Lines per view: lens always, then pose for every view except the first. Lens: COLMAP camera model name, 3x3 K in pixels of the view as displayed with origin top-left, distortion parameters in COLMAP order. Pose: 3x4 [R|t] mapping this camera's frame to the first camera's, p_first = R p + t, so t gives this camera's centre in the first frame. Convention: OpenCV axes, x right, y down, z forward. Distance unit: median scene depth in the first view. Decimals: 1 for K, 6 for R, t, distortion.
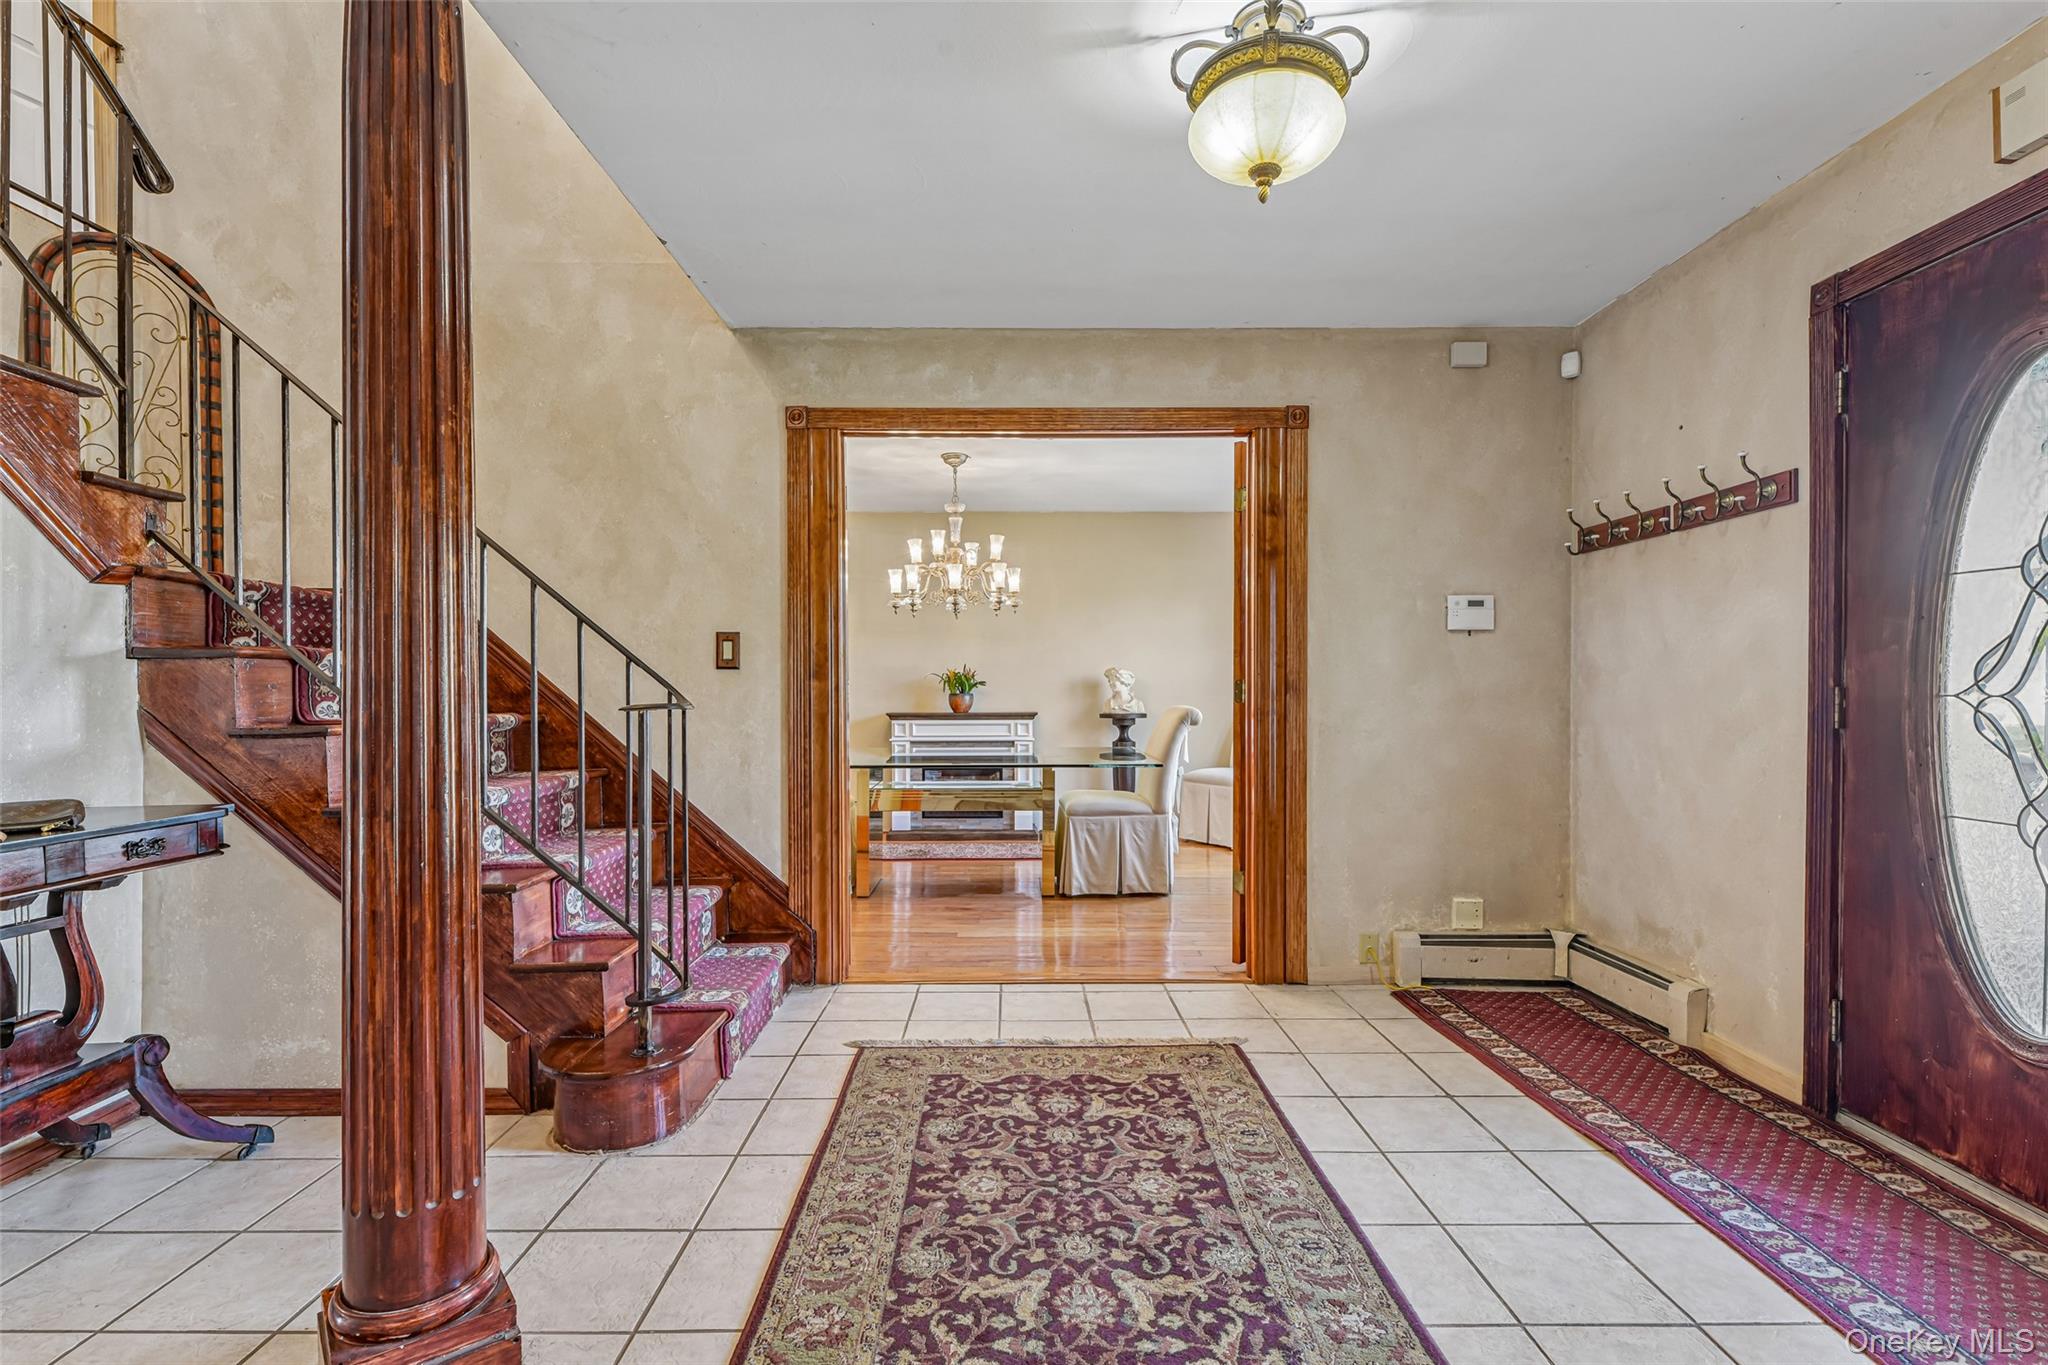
lens RADIAL K [[928.8, 0, 1015.7], [0, 928.8, 700.1], [0, 0, 1]] dist [-0.000362, -0.000102]
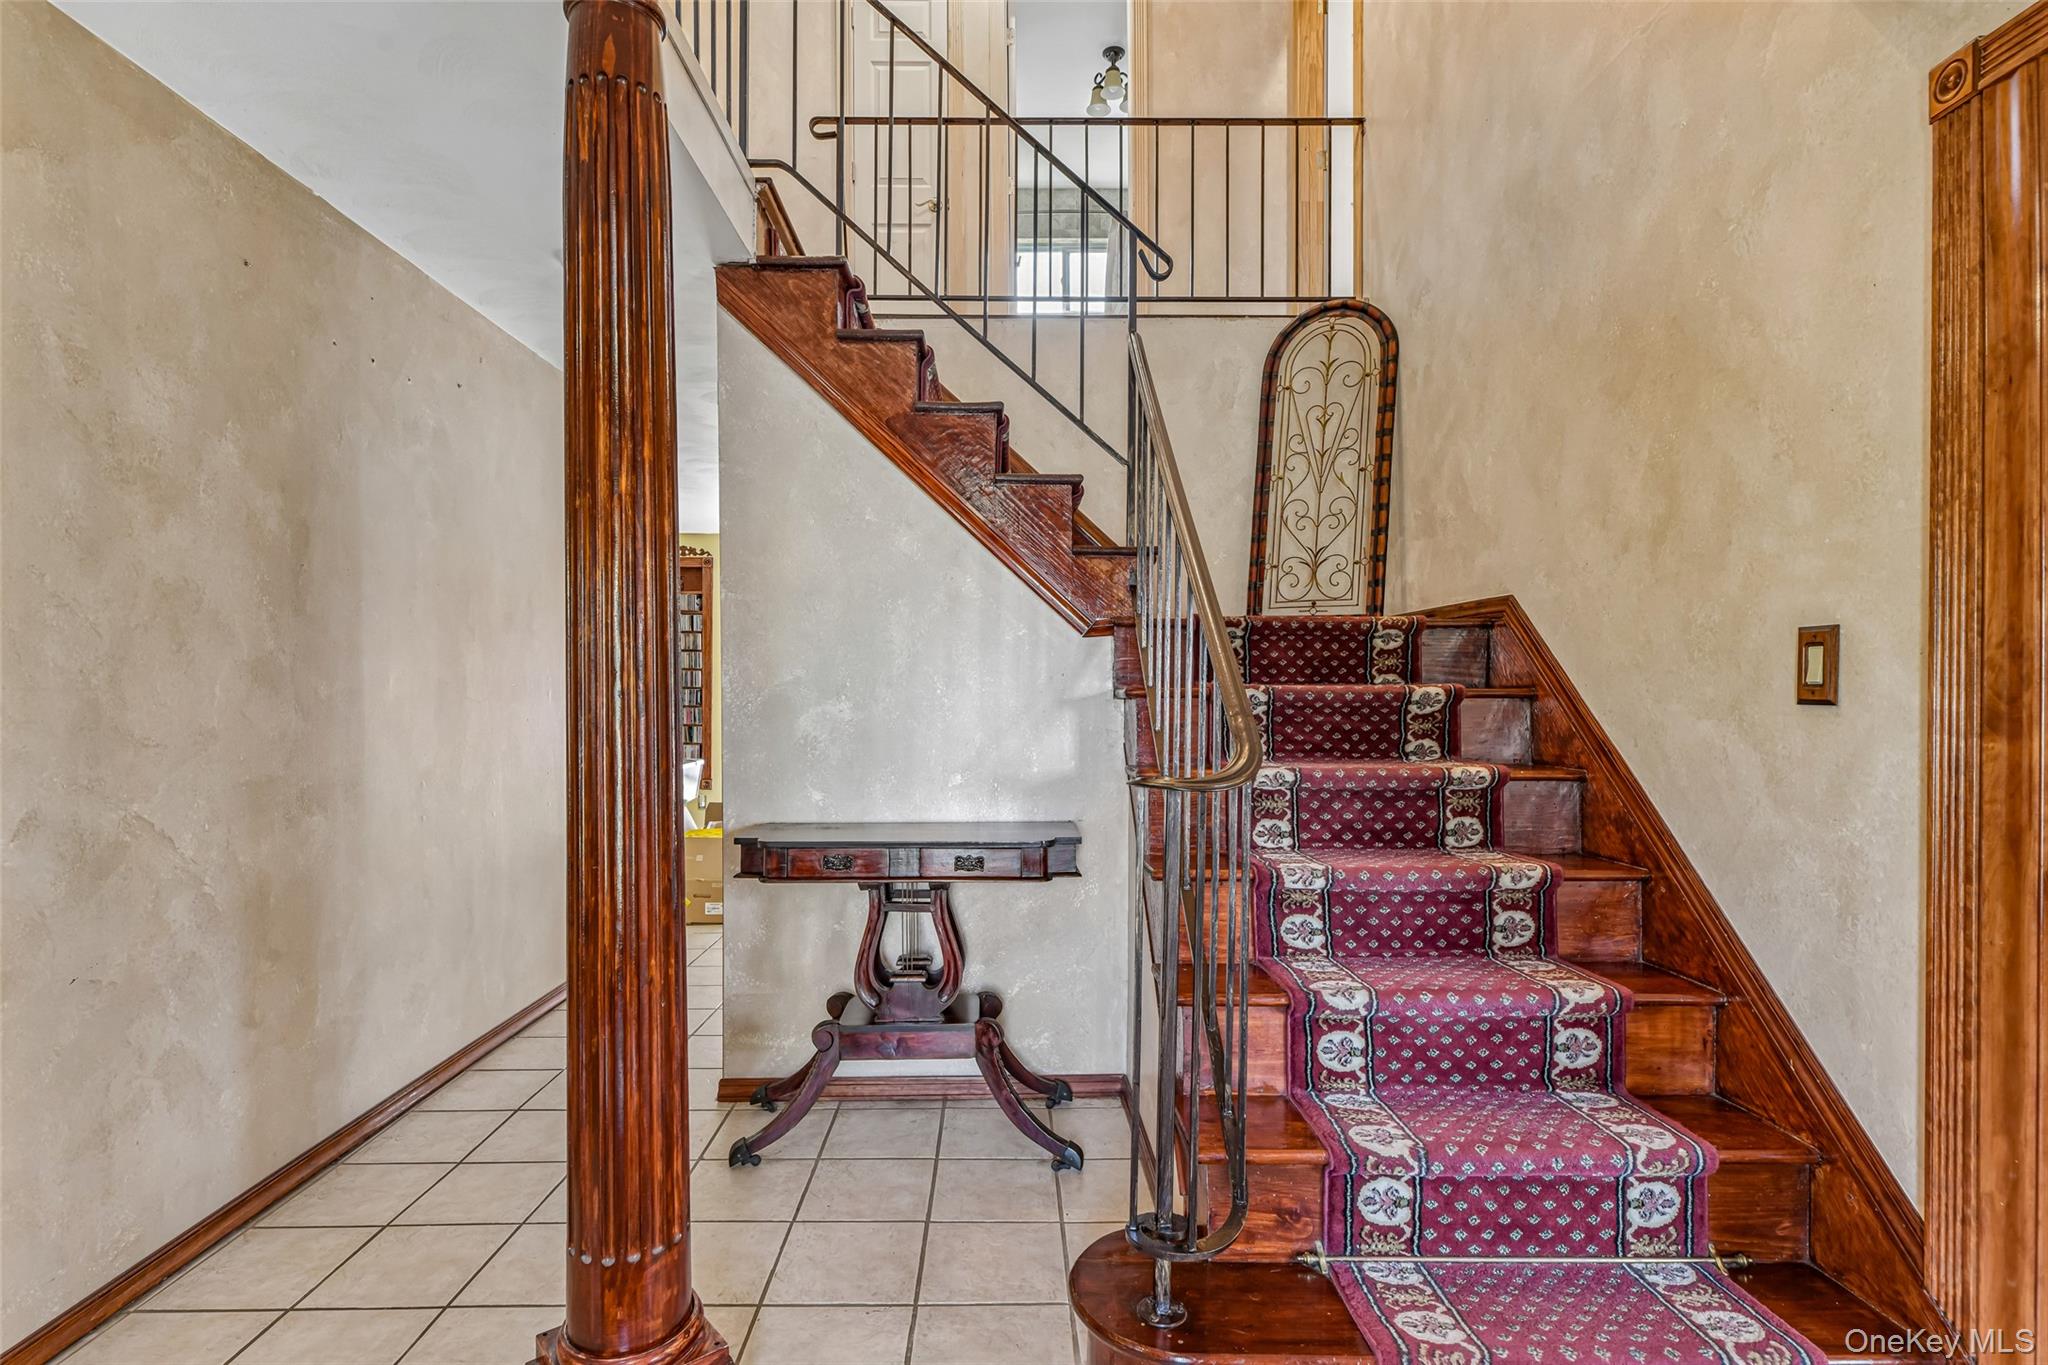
lens RADIAL K [[987.2, 0, 1018.7], [0, 987.2, 701.7], [0, 0, 1]] dist [0.000725, -0.000532]
pose [[0.007255, 0.011413, -0.999909, 0.189054], [-0.010512, 0.999880, 0.011336, -0.036334], [0.999918, 0.010428, 0.007374, 0.590421]]
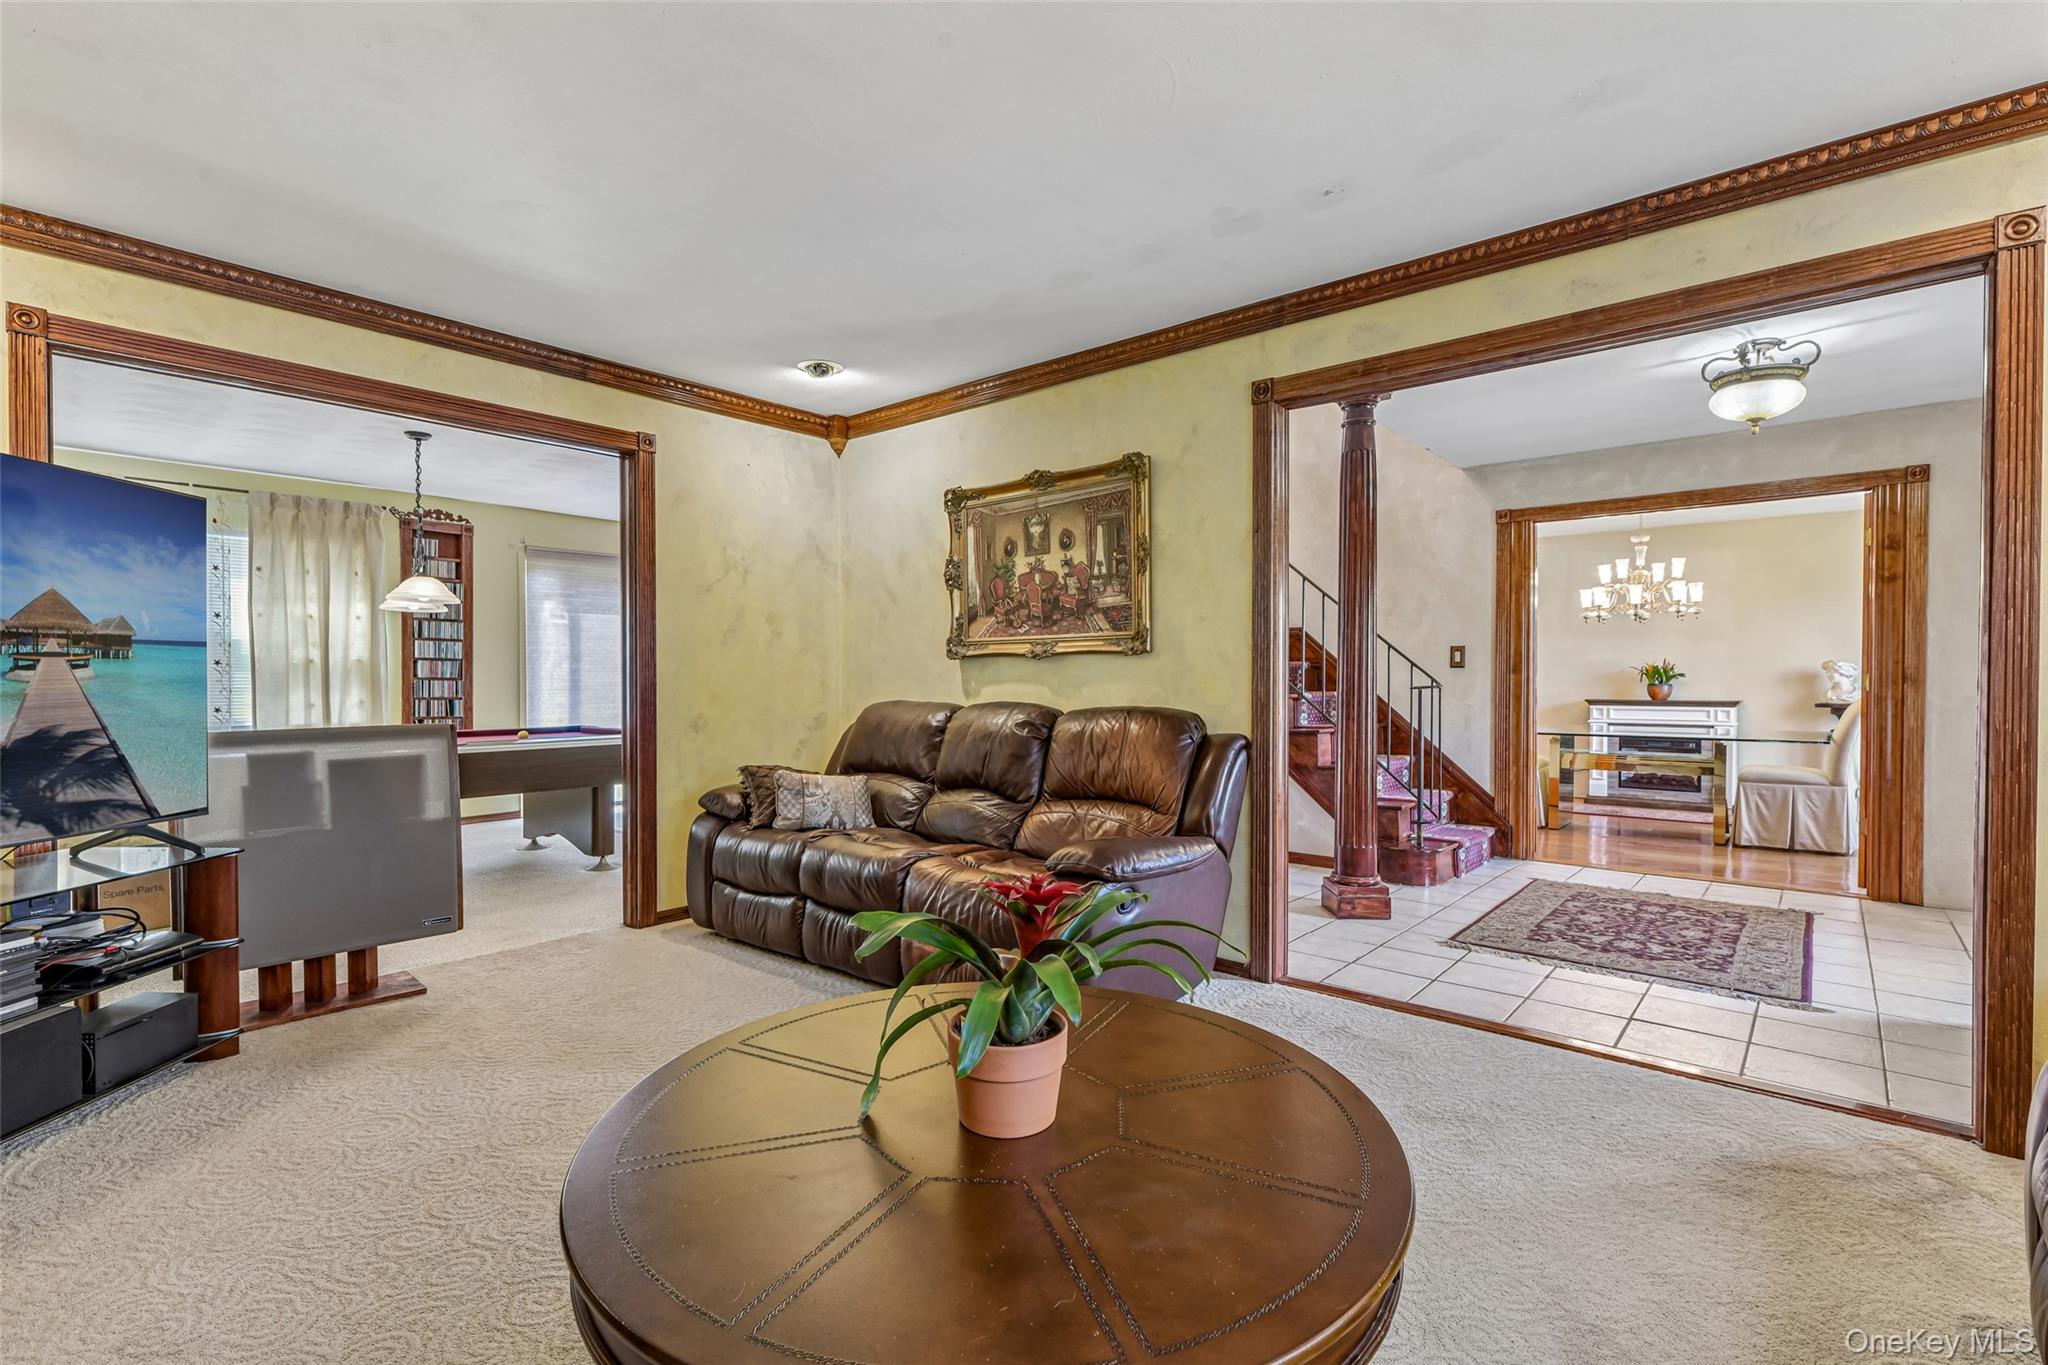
lens RADIAL K [[939.3, 0, 1026.9], [0, 939.3, 691.7], [0, 0, 1]] dist [0.000858, 0.000013]
pose [[0.757596, 0.011087, -0.652630, 0.219281], [-0.010515, 0.999933, 0.004781, 0.011359], [0.652639, 0.003240, 0.757662, -0.830553]]
